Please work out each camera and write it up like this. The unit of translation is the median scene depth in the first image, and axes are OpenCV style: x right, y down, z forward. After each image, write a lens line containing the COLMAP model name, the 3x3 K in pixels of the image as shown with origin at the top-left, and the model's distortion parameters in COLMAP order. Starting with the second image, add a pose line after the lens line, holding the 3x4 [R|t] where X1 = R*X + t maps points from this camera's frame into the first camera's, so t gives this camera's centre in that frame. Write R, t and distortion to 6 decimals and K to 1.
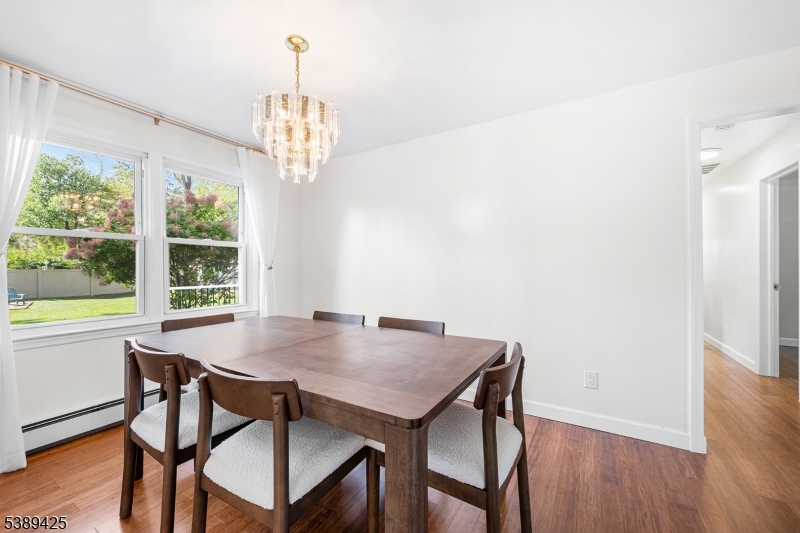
lens RADIAL K [[320.1, 0, 397.8], [0, 320.1, 264.3], [0, 0, 1]] dist [0.000134, -0.000051]
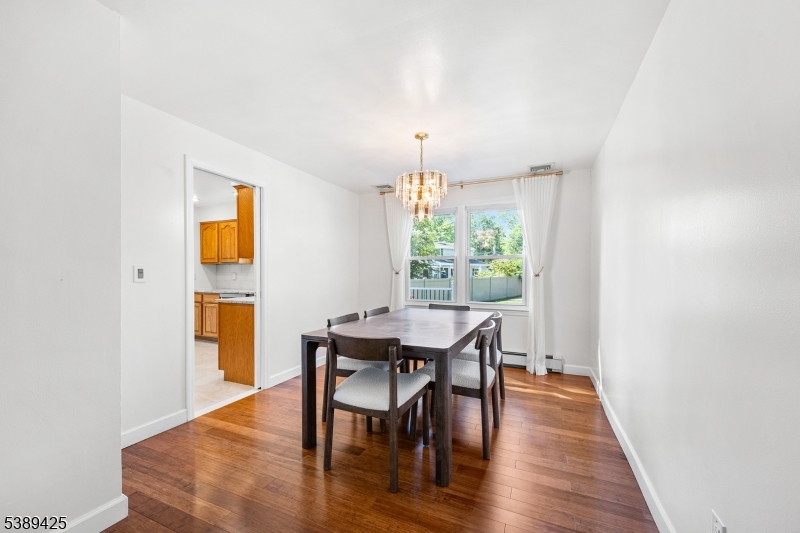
lens RADIAL K [[325.4, 0, 396.1], [0, 325.4, 277.9], [0, 0, 1]] dist [-0.000186, 0.000155]
pose [[0.112992, 0.013680, -0.993502, 0.996831], [0.006862, 0.999871, 0.014548, 0.000176], [0.993572, -0.008461, 0.112884, 0.525628]]
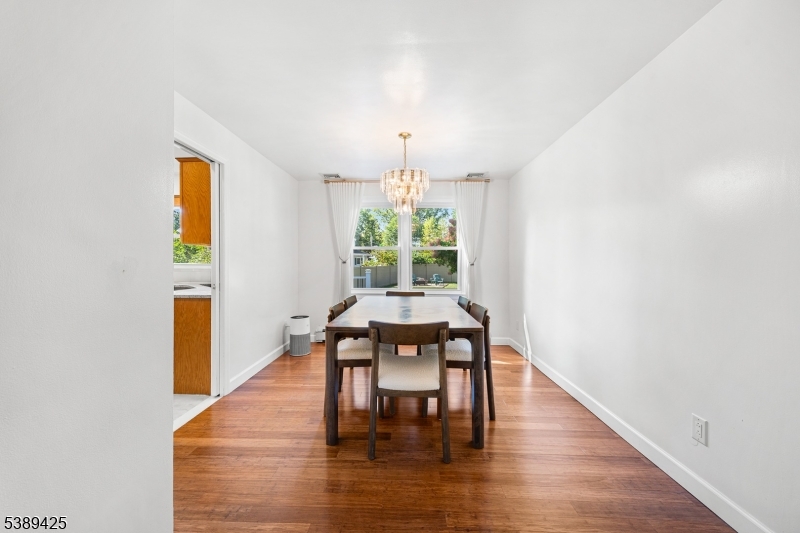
lens RADIAL K [[316.2, 0, 398.2], [0, 316.2, 263.0], [0, 0, 1]] dist [0.000105, -0.000058]
pose [[0.482103, 0.001589, -0.876113, 0.894142], [0.004673, 0.999979, 0.004384, -0.002876], [0.876102, -0.006207, 0.482086, 0.108420]]
